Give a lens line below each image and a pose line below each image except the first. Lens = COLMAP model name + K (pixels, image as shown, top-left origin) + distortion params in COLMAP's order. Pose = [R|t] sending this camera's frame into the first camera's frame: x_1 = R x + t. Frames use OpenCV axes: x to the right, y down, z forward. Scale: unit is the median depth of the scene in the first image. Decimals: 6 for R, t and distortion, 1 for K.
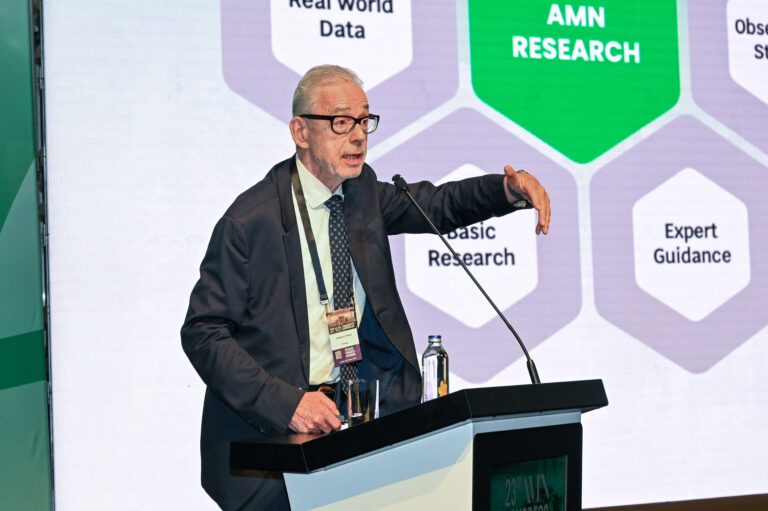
lens RADIAL K [[2458.8, 0, 384.4], [0, 2458.8, 256.8], [0, 0, 1]] dist [-0.071414, 0.000000]
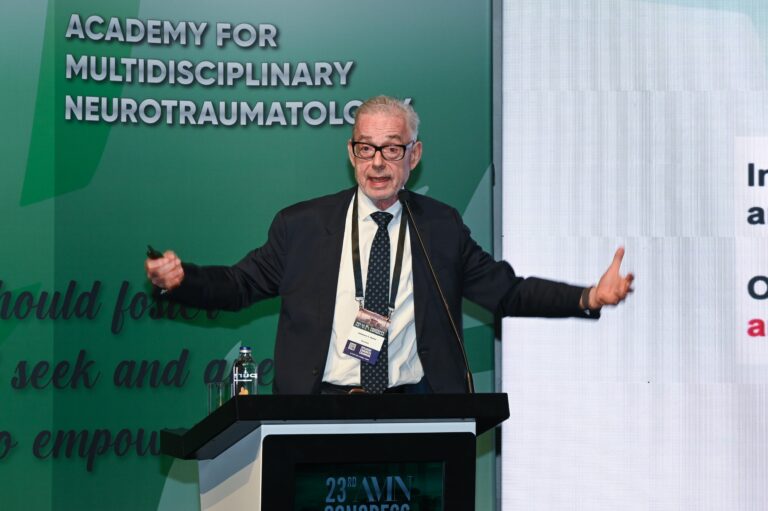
lens RADIAL K [[2823.9, 0, 367.8], [0, 2823.9, 235.6], [0, 0, 1]] dist [0.062548, 0.000000]
pose [[0.770890, 0.024588, -0.636494, 0.846417], [-0.018427, 0.999697, 0.016301, -0.039487], [0.636702, -0.000838, 0.771110, 0.011724]]
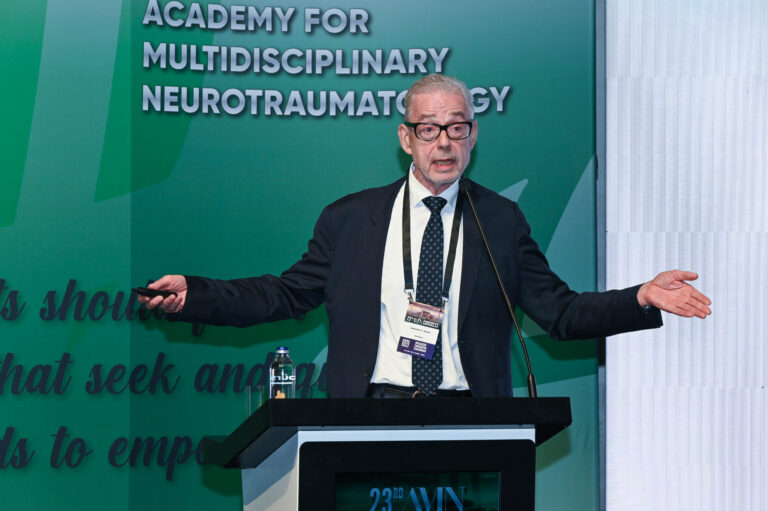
lens RADIAL K [[2823.9, 0, 395.6], [0, 2823.9, 255.3], [0, 0, 1]] dist [0.062548, 0.000000]
pose [[0.728496, 0.024730, -0.684604, 0.835814], [-0.014162, 0.999678, 0.021041, -0.031411], [0.684904, -0.005633, 0.728612, 0.128529]]
